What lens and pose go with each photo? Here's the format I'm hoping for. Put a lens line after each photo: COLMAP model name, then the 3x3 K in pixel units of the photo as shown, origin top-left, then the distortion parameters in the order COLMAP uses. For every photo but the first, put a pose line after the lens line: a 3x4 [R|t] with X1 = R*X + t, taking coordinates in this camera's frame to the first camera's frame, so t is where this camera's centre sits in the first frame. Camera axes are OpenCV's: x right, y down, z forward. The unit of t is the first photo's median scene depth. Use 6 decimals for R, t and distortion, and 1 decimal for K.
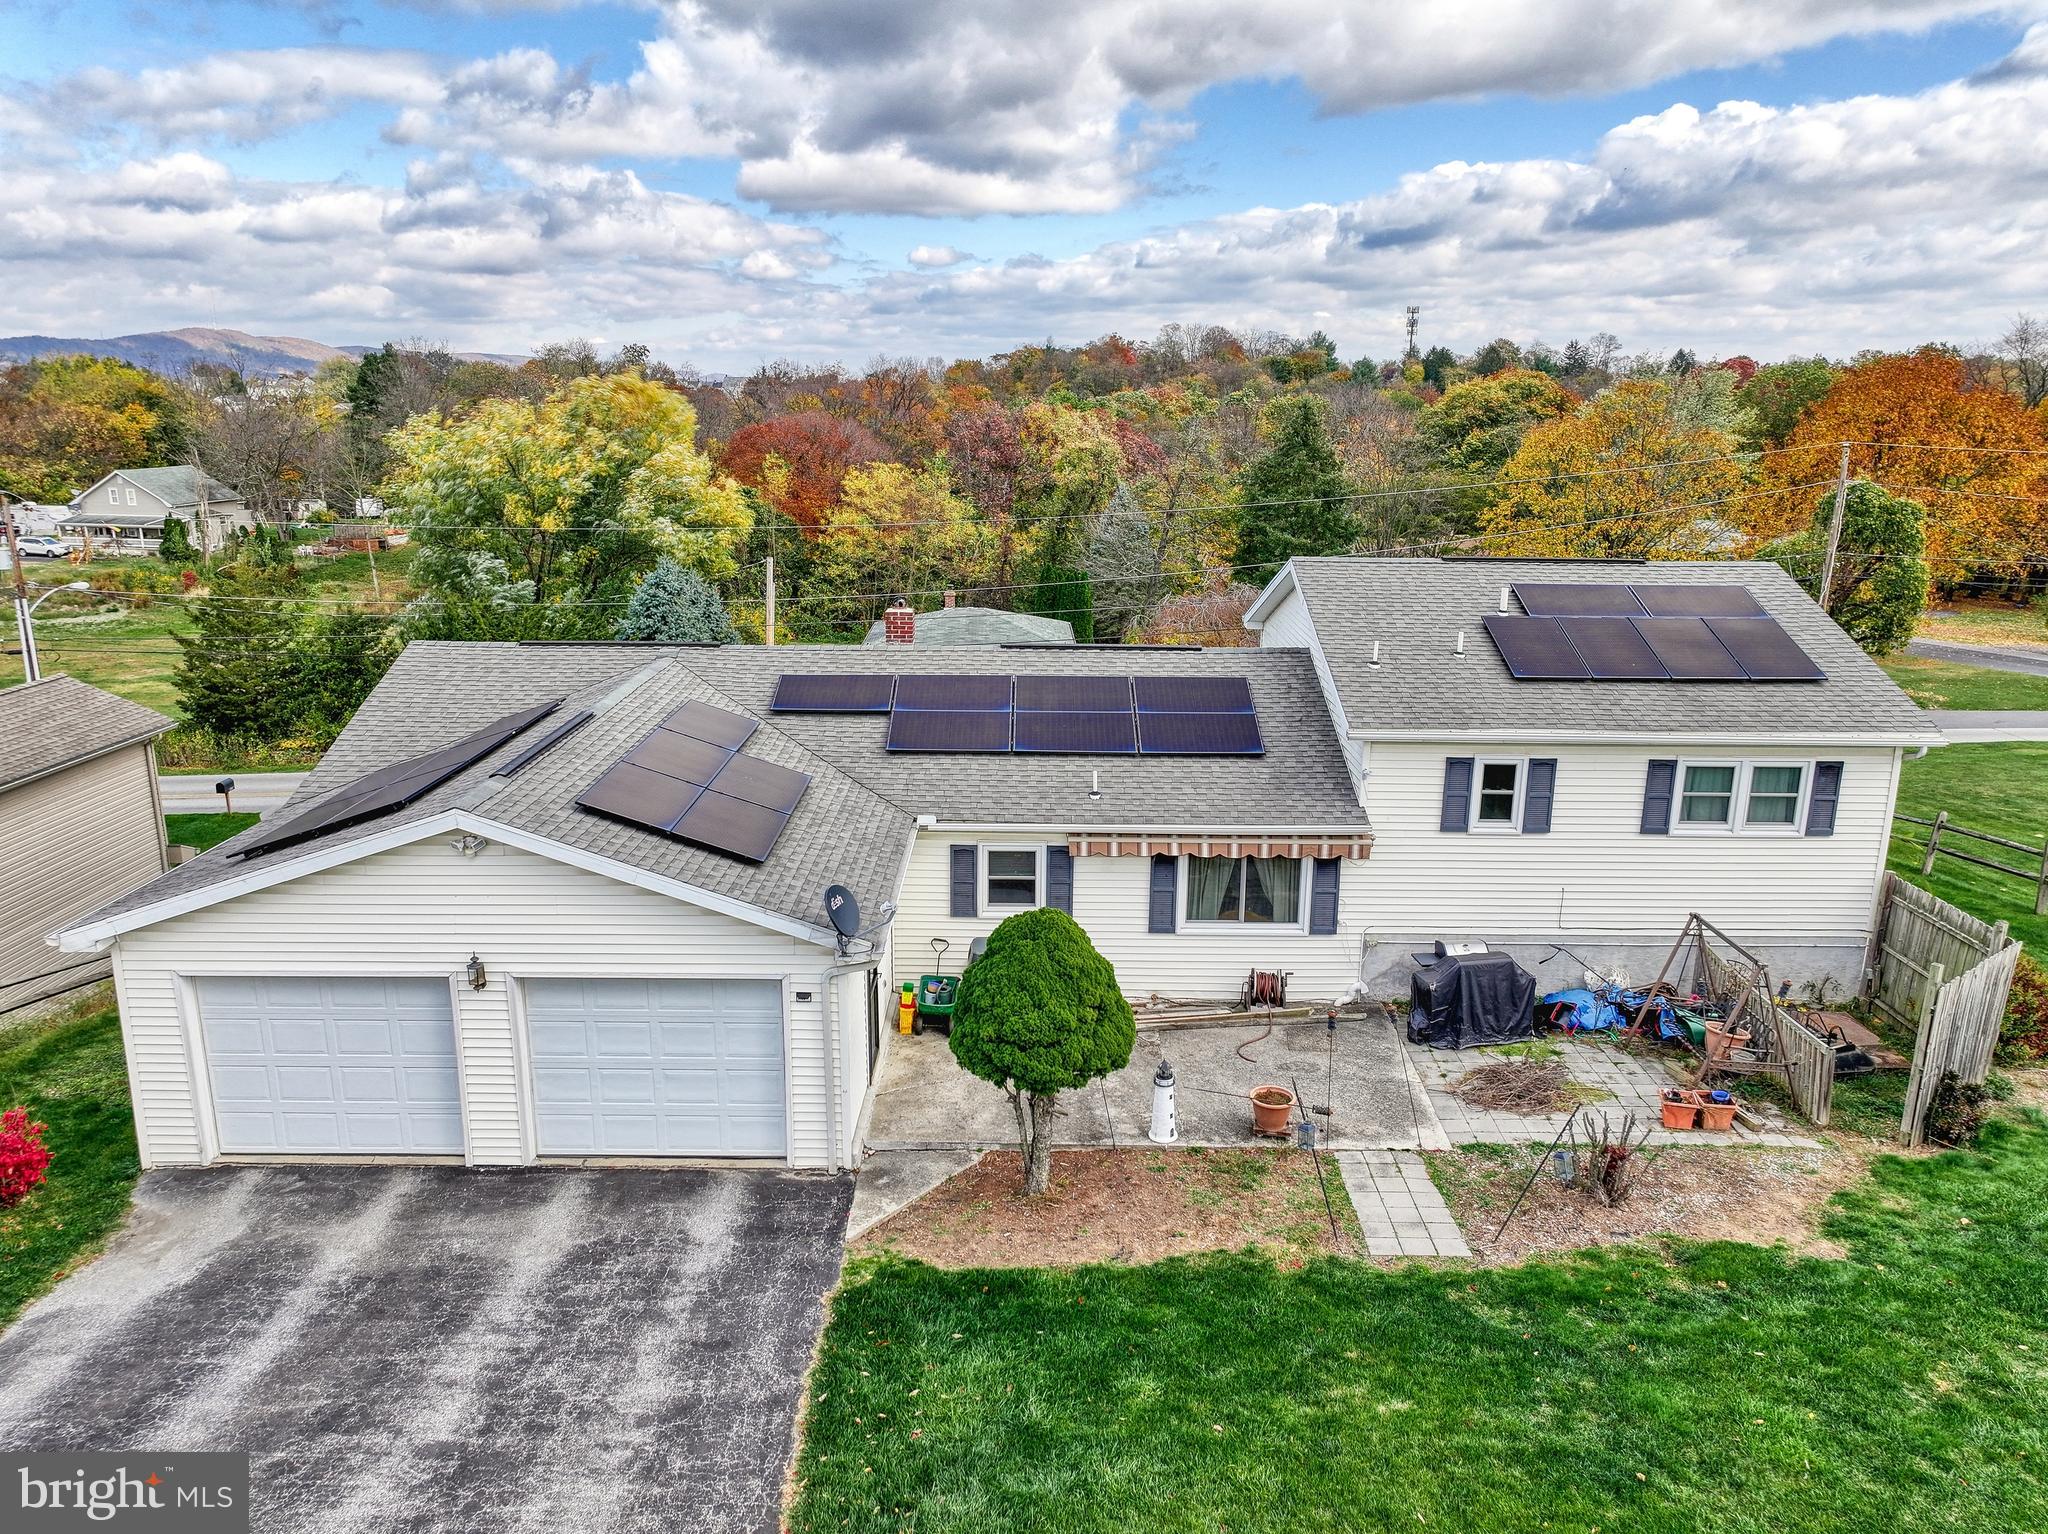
lens RADIAL K [[1440.6, 0, 1021.0], [0, 1440.6, 781.5], [0, 0, 1]] dist [0.004980, 0.011392]
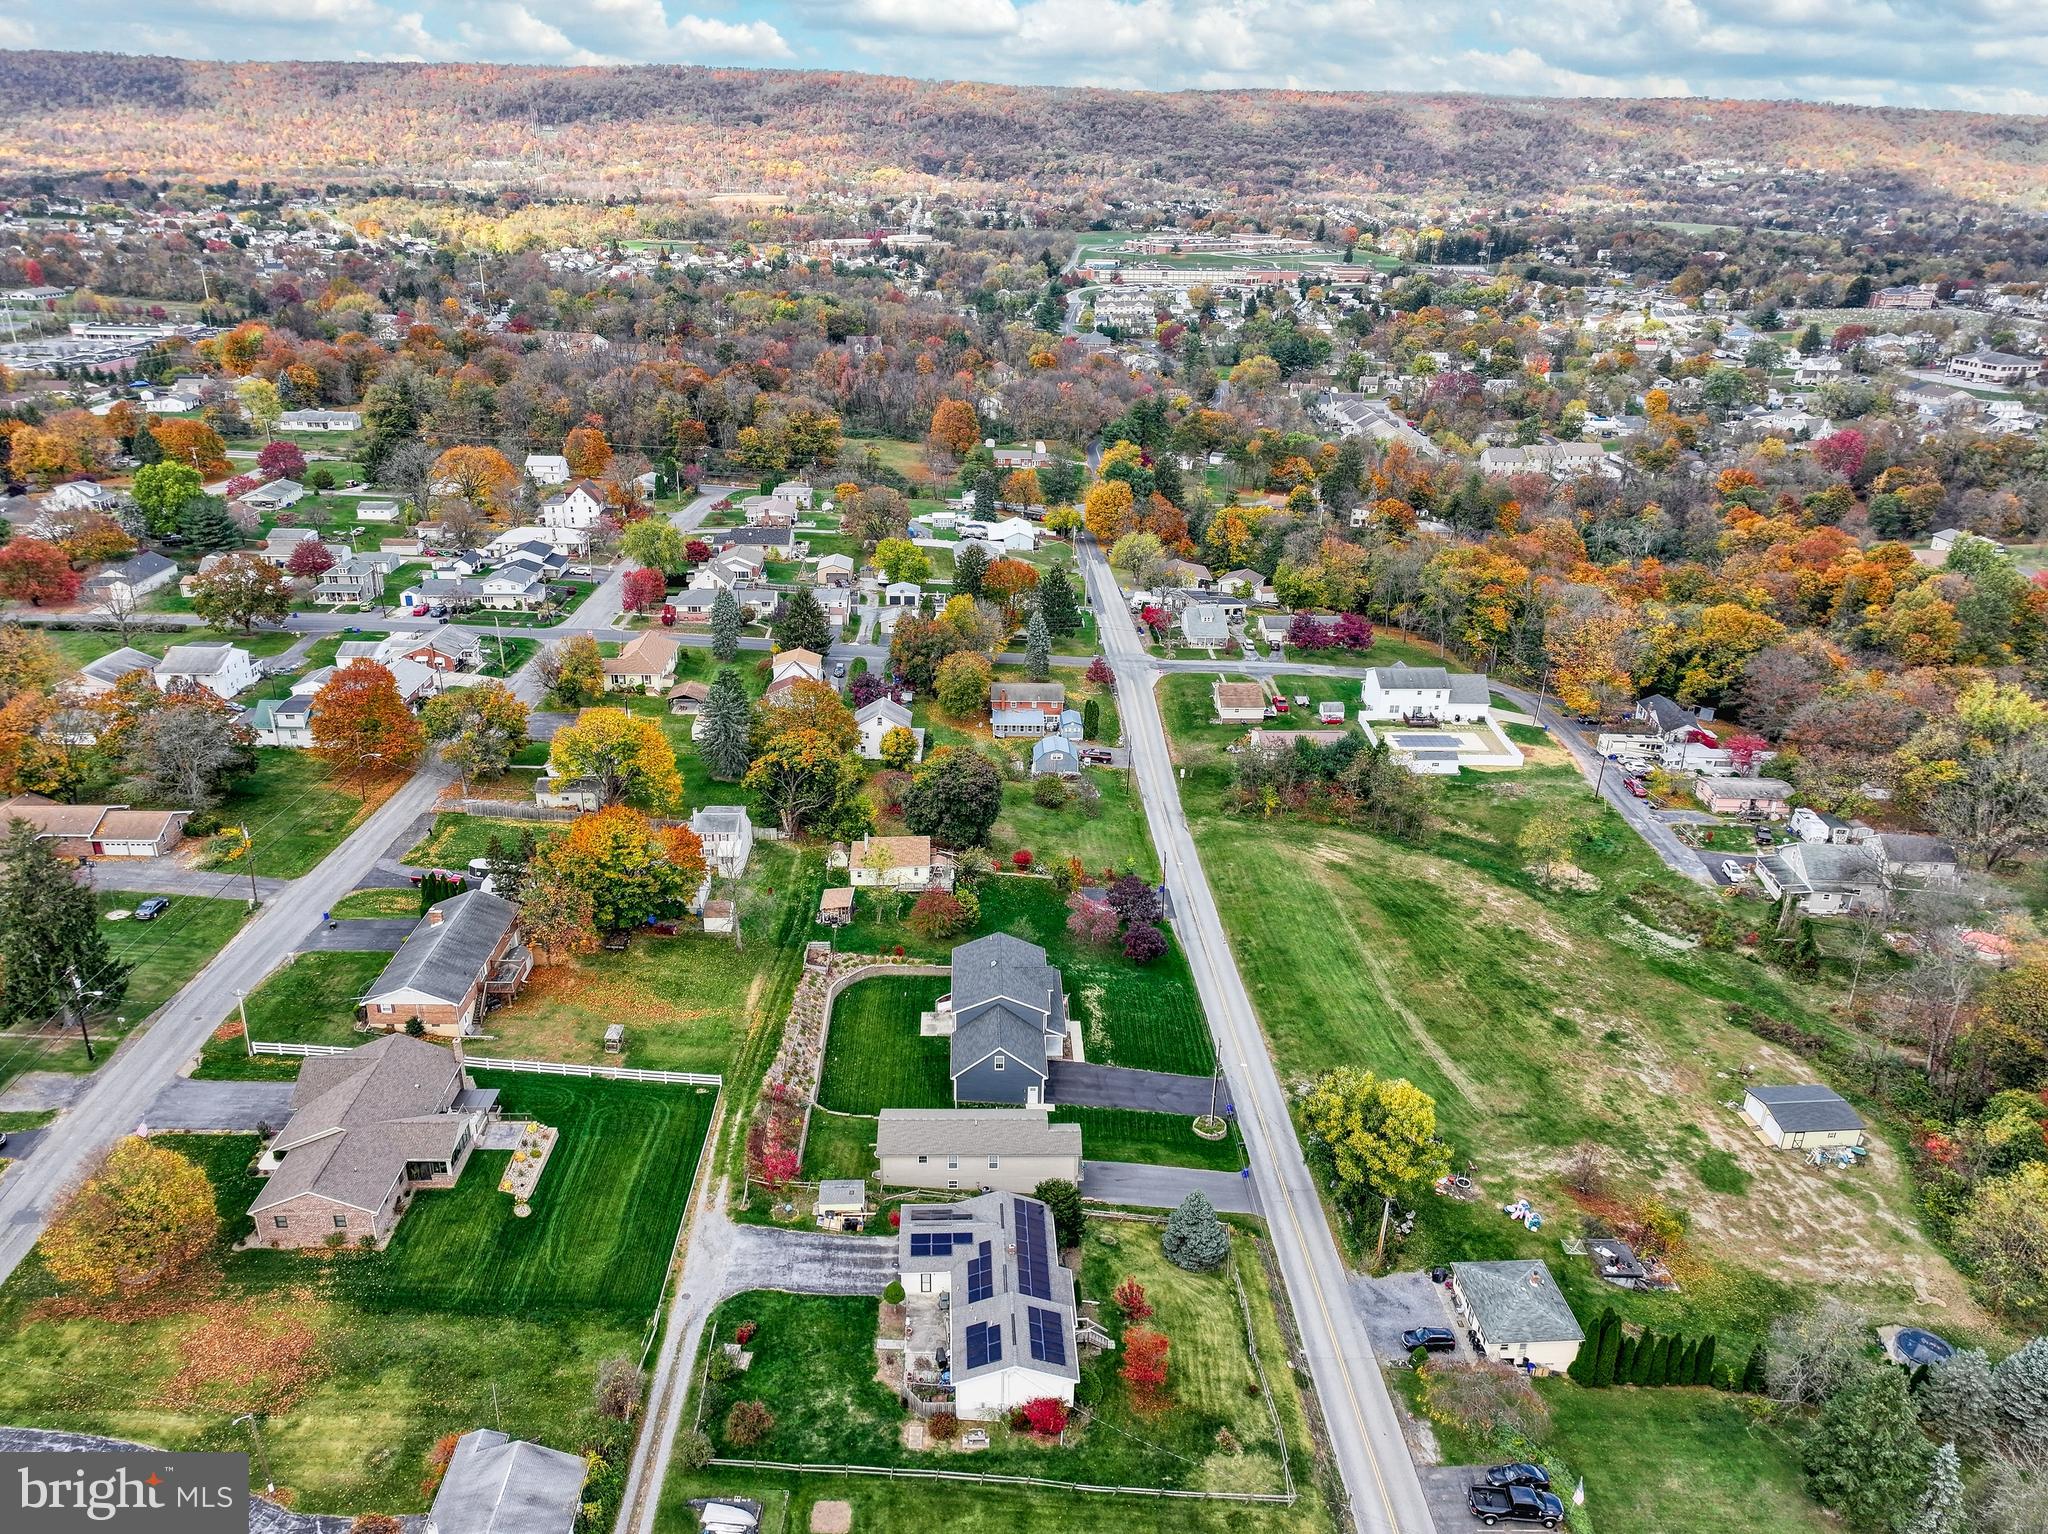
lens RADIAL K [[1440.6, 0, 1027.4], [0, 1440.6, 777.4], [0, 0, 1]] dist [0.004980, 0.011392]
pose [[0.060994, 0.393623, -0.917246, 4.950223], [-0.275052, 0.890006, 0.363643, -4.343359], [0.959493, 0.230110, 0.162552, -0.221607]]
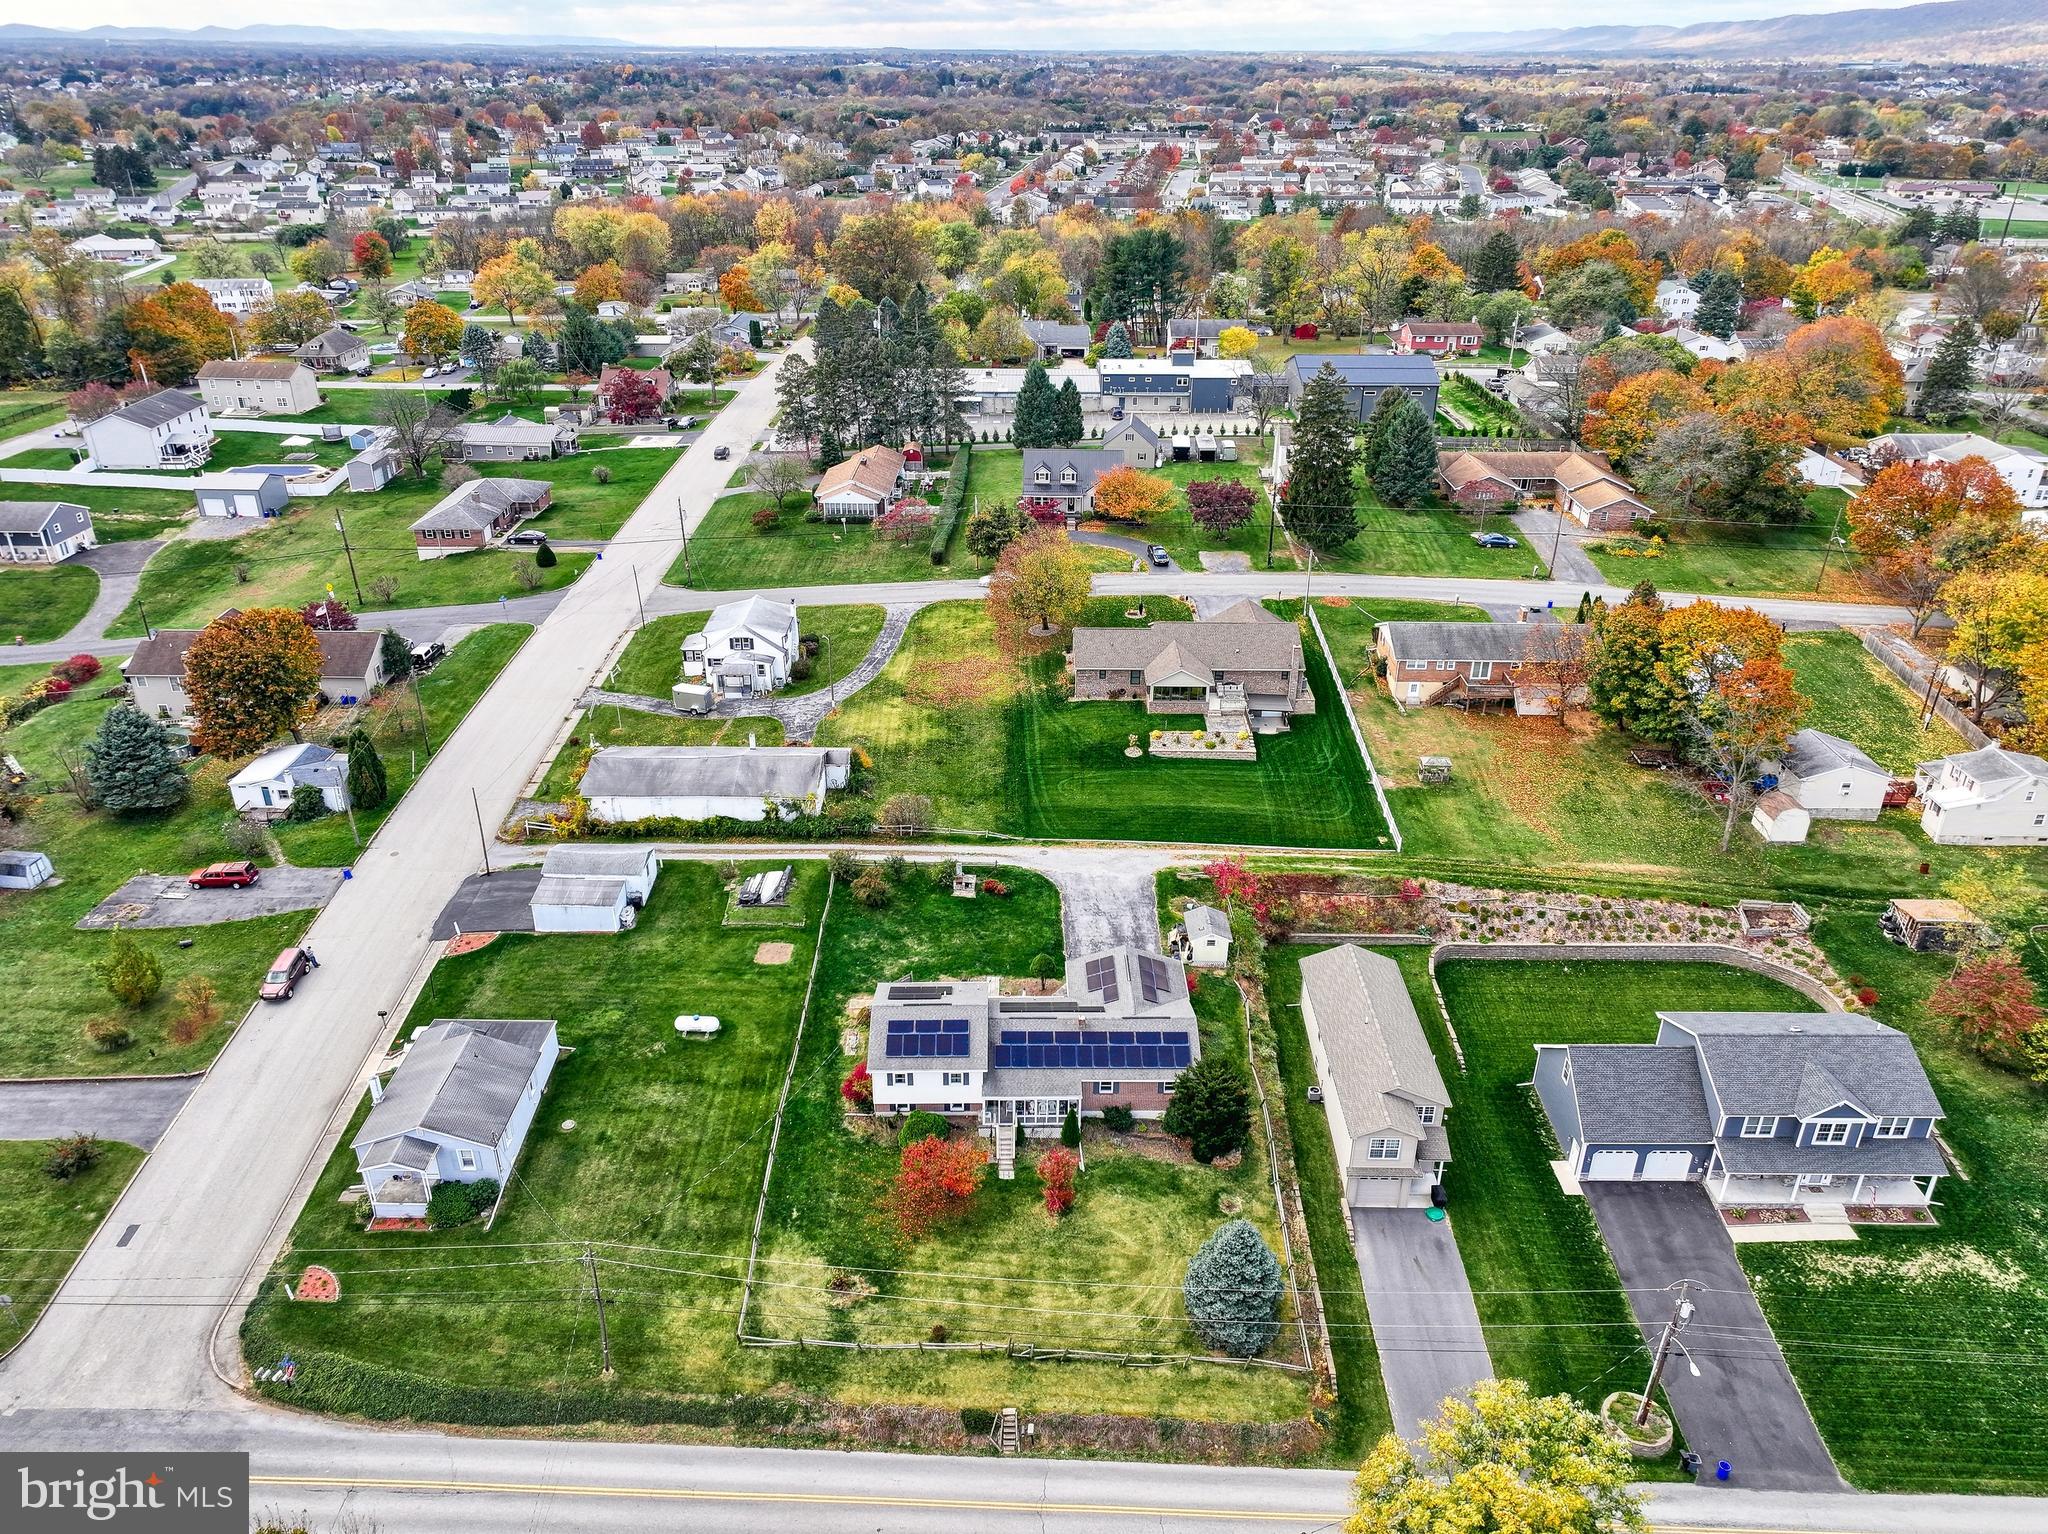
lens RADIAL K [[1440.6, 0, 1023.9], [0, 1440.6, 775.1], [0, 0, 1]] dist [0.004980, 0.011392]
pose [[-0.999647, 0.000336, -0.026572, 0.230574], [-0.017429, 0.746524, 0.665130, -4.116893], [0.020061, 0.665359, -0.746254, 4.414857]]
